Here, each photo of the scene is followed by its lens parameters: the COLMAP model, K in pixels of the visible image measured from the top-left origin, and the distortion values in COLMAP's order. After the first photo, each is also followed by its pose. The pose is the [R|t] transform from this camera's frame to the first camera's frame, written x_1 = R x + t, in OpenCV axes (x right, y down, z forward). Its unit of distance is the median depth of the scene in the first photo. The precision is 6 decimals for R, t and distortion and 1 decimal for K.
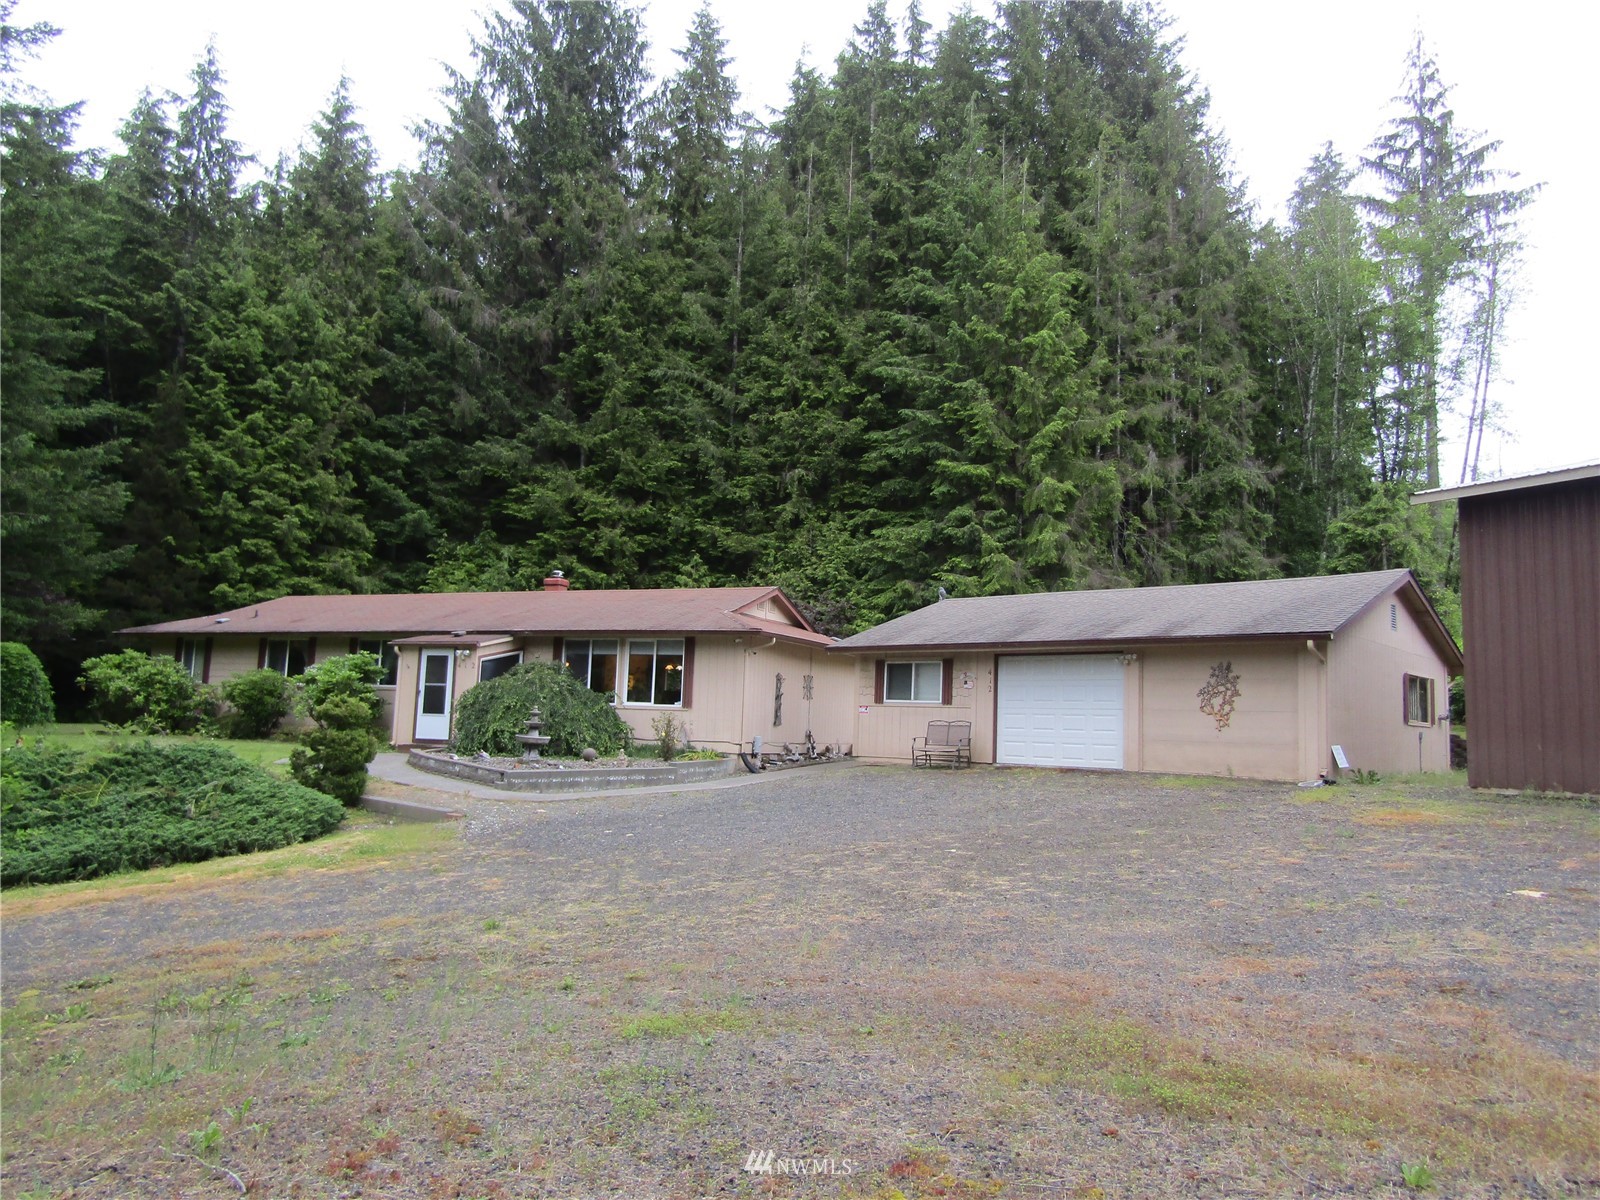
lens RADIAL K [[1212.6, 0, 771.3], [0, 1212.6, 602.0], [0, 0, 1]] dist [-0.001399, 0.001533]
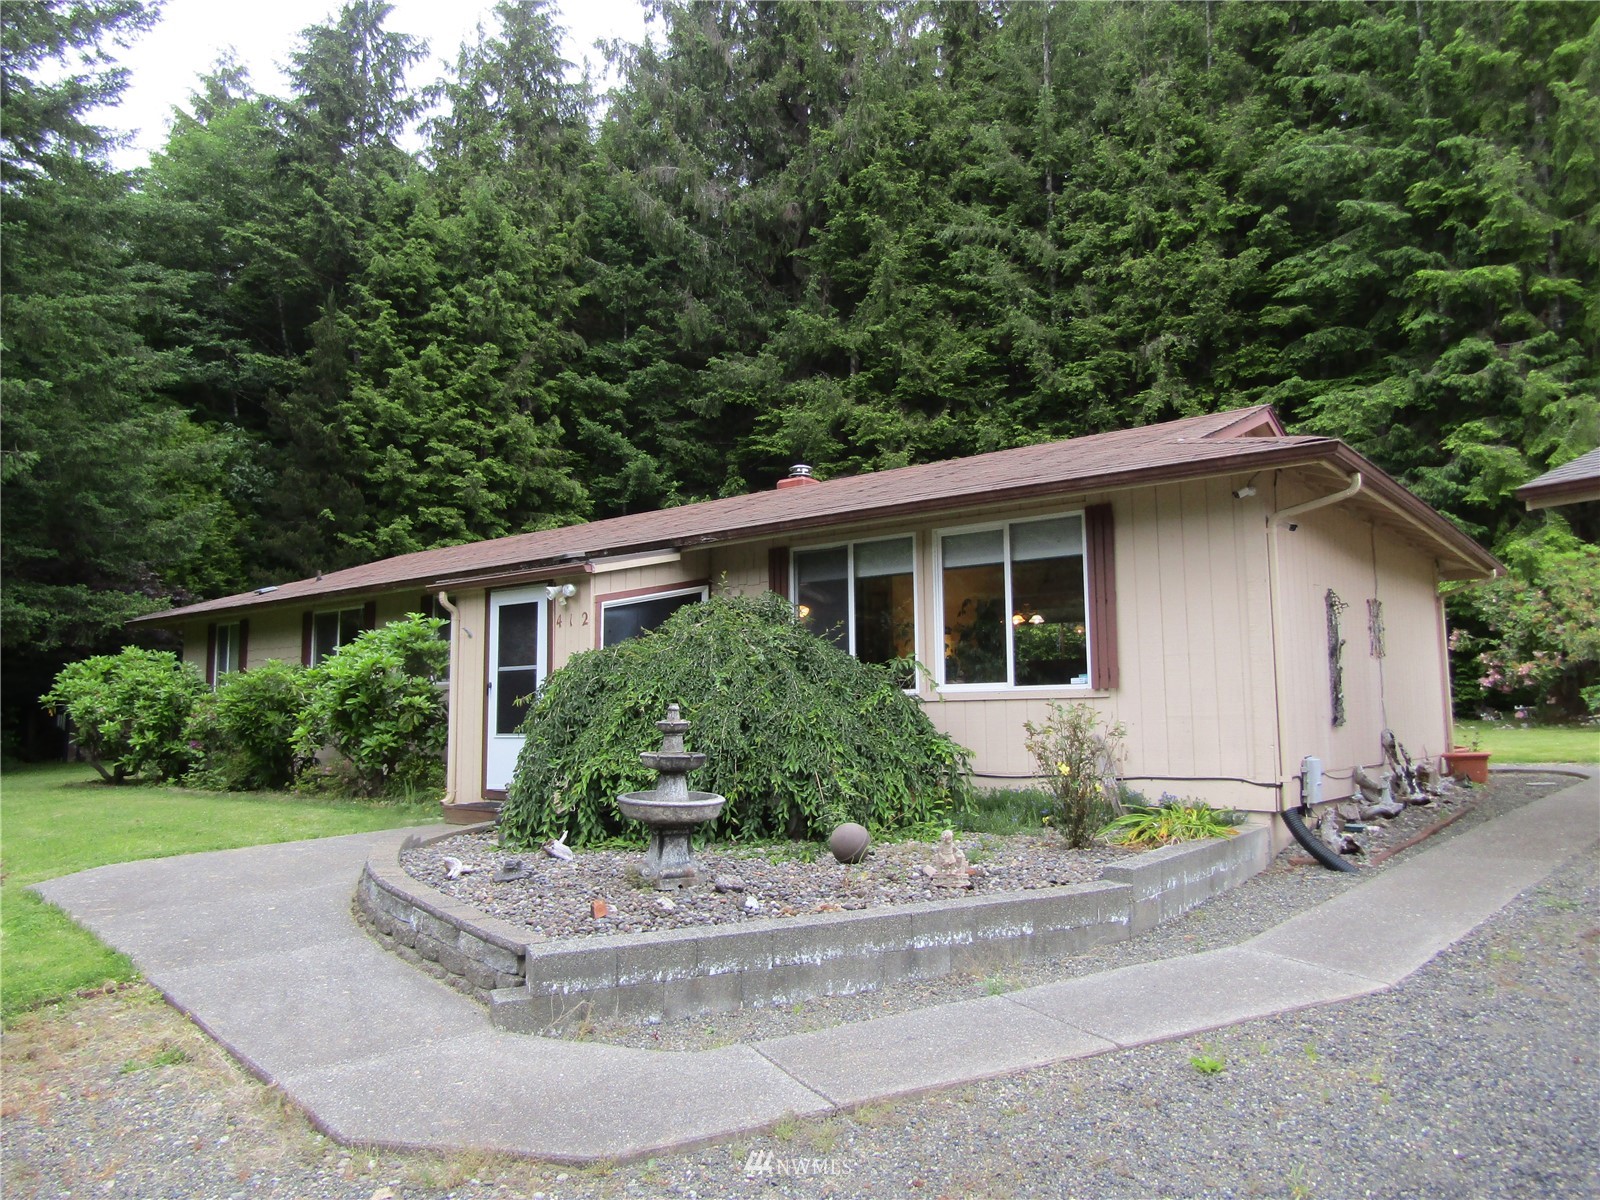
lens RADIAL K [[1137.3, 0, 800.0], [0, 1137.3, 600.0], [0, 0, 1]] dist [-0.007718, -0.000480]
pose [[0.972114, -0.069880, -0.223855, -0.043061], [0.068863, 0.997550, -0.012355, 0.030286], [0.224170, -0.003405, 0.974544, 0.336174]]
